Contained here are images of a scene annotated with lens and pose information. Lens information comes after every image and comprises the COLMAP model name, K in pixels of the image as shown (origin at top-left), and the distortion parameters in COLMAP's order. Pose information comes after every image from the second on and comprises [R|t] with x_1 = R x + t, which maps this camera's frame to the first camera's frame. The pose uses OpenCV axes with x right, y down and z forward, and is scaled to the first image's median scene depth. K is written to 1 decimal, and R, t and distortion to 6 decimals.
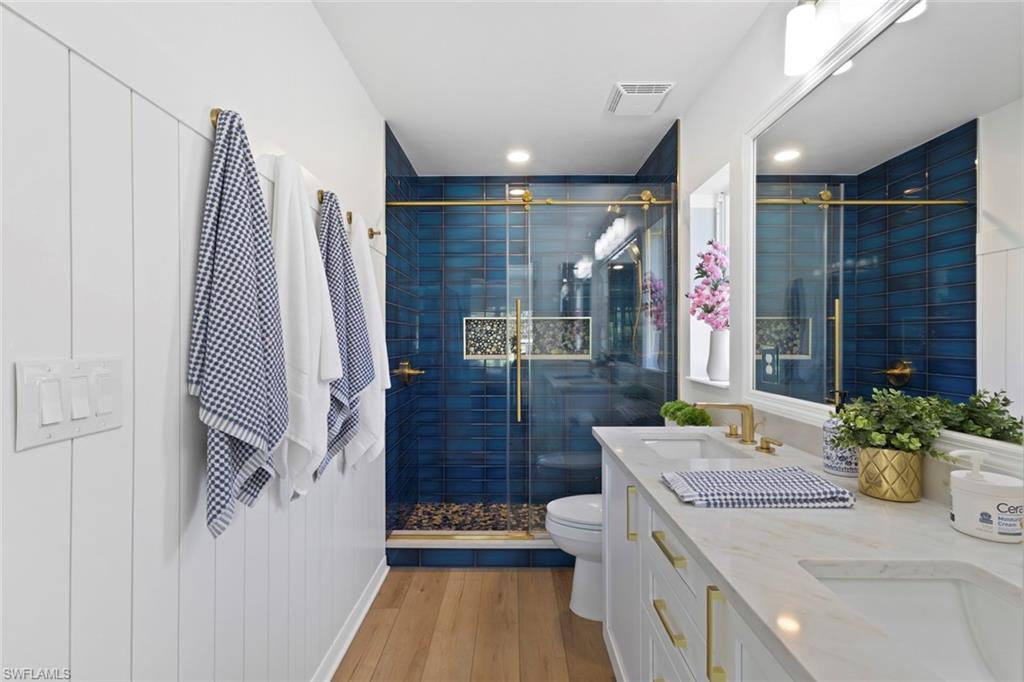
lens RADIAL K [[472.8, 0, 511.6], [0, 472.8, 342.2], [0, 0, 1]] dist [0.001362, 0.003641]
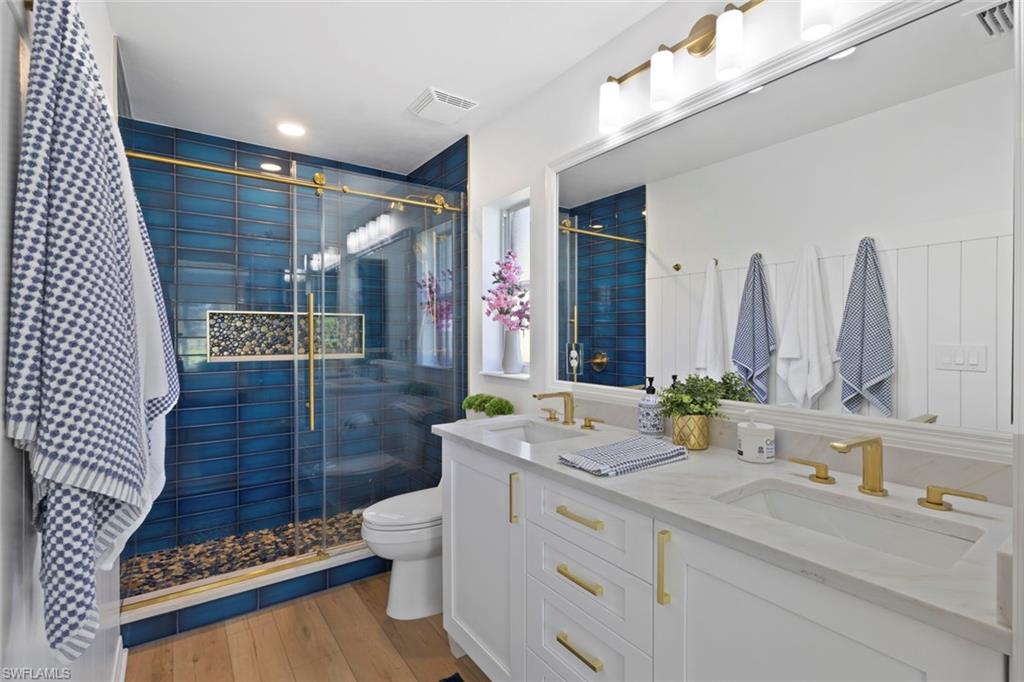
lens RADIAL K [[472.8, 0, 516.3], [0, 472.8, 339.7], [0, 0, 1]] dist [0.001362, 0.003641]
pose [[0.812774, -0.005722, 0.582552, -0.192355], [0.003167, 0.999980, 0.005403, -0.006339], [-0.582571, -0.002546, 0.812776, 0.051467]]
